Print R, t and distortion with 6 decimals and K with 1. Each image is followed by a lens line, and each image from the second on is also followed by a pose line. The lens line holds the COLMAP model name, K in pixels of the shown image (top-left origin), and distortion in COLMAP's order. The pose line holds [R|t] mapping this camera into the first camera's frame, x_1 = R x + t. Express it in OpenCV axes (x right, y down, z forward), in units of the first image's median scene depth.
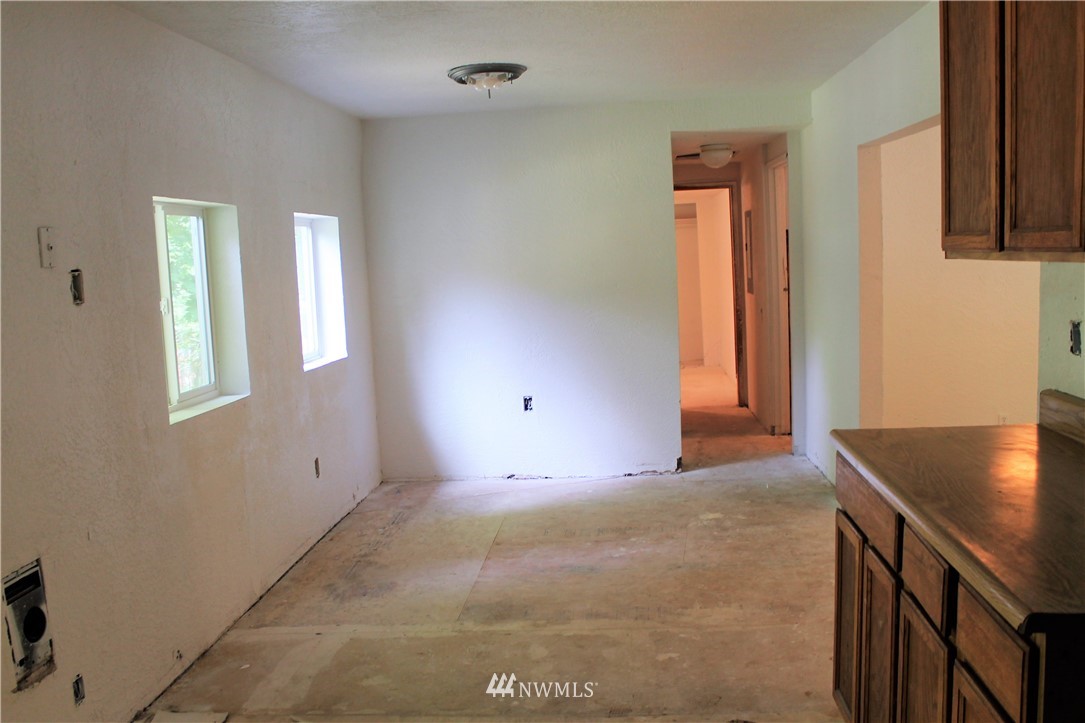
lens RADIAL K [[1007.7, 0, 539.4], [0, 1007.7, 368.3], [0, 0, 1]] dist [-0.099029, 0.000000]
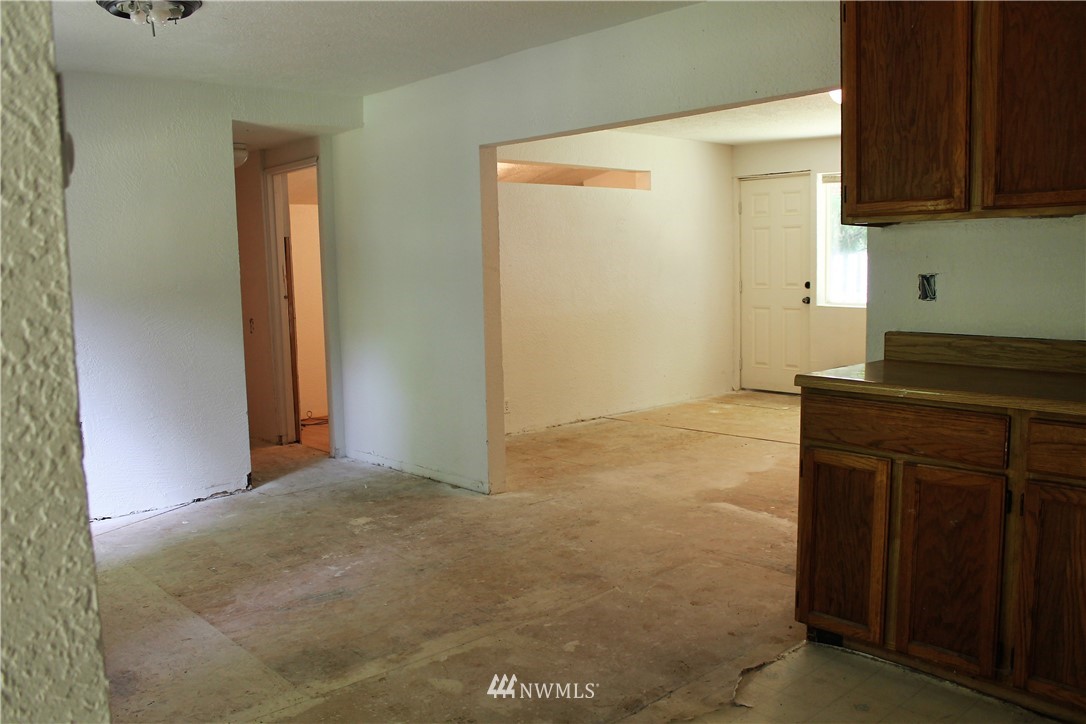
lens RADIAL K [[916.1, 0, 536.3], [0, 916.1, 363.6], [0, 0, 1]] dist [-0.132529, 0.069914]
pose [[0.684113, -0.049701, 0.727680, -0.374081], [0.079153, 0.996842, -0.006329, 0.019860], [-0.725068, 0.061928, 0.685887, 0.316261]]
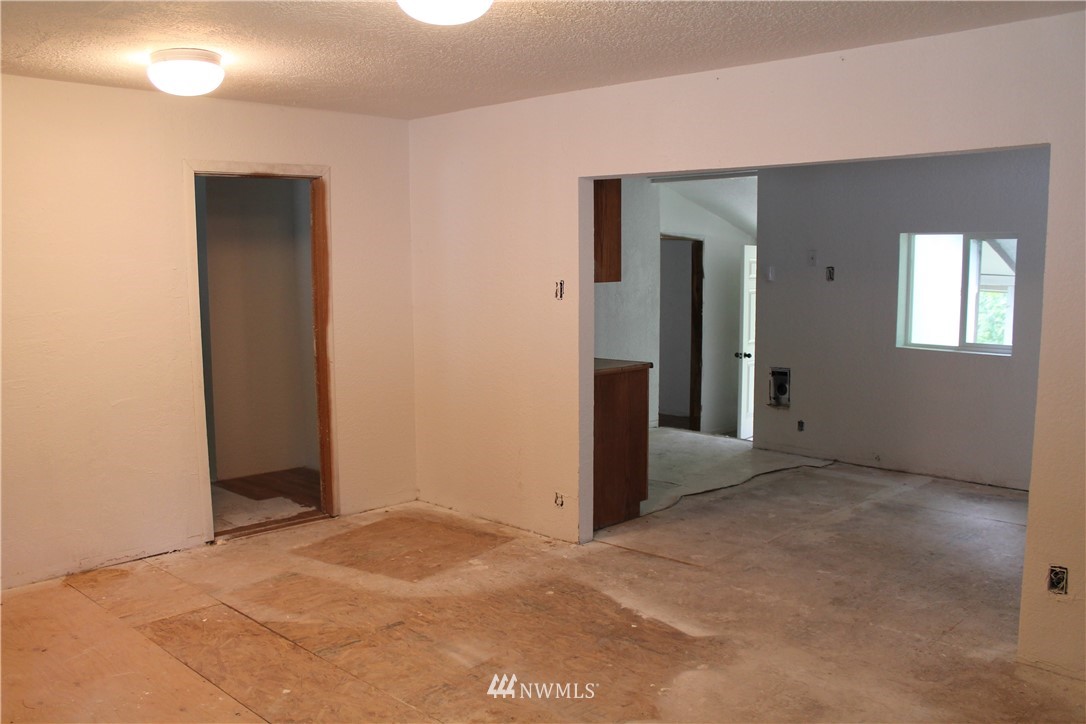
lens RADIAL K [[916.1, 0, 536.5], [0, 916.1, 363.5], [0, 0, 1]] dist [-0.132529, 0.069914]
pose [[-0.639253, 0.126723, -0.758484, 1.112905], [-0.061948, 0.974637, 0.215047, -0.193180], [0.766498, 0.184456, -0.615189, 1.180827]]
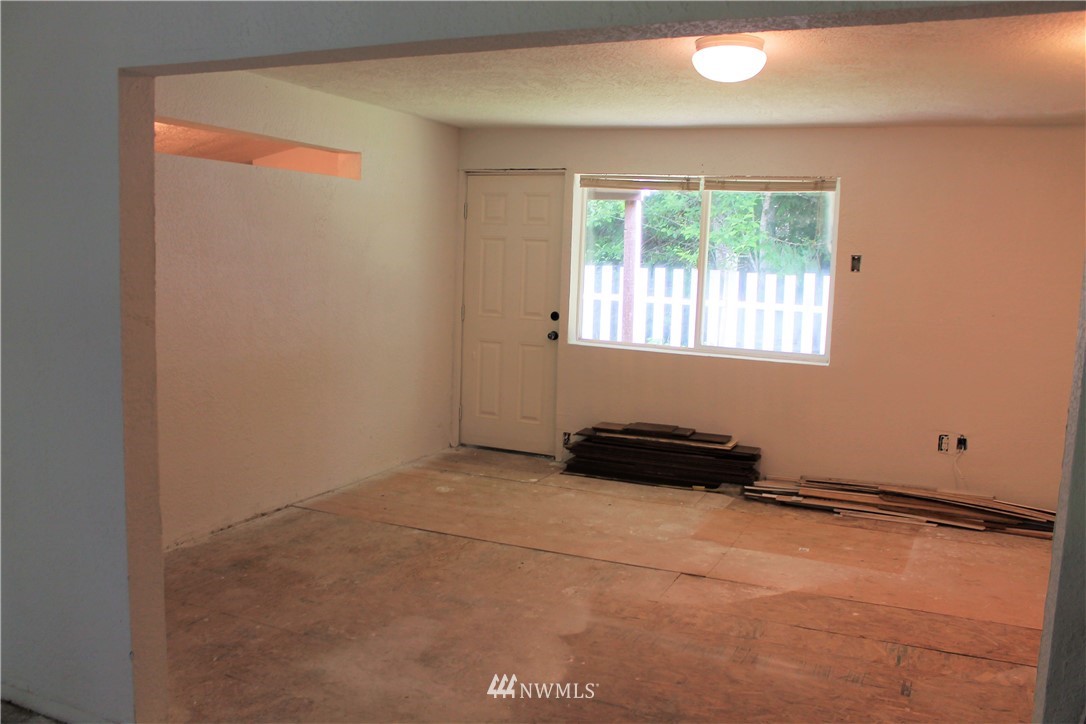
lens RADIAL K [[916.1, 0, 534.0], [0, 916.1, 370.6], [0, 0, 1]] dist [-0.132529, 0.069914]
pose [[0.342237, -0.061124, 0.937624, -0.051886], [0.063649, 0.997098, 0.041769, -0.075858], [-0.937455, 0.045384, 0.345134, 0.671902]]
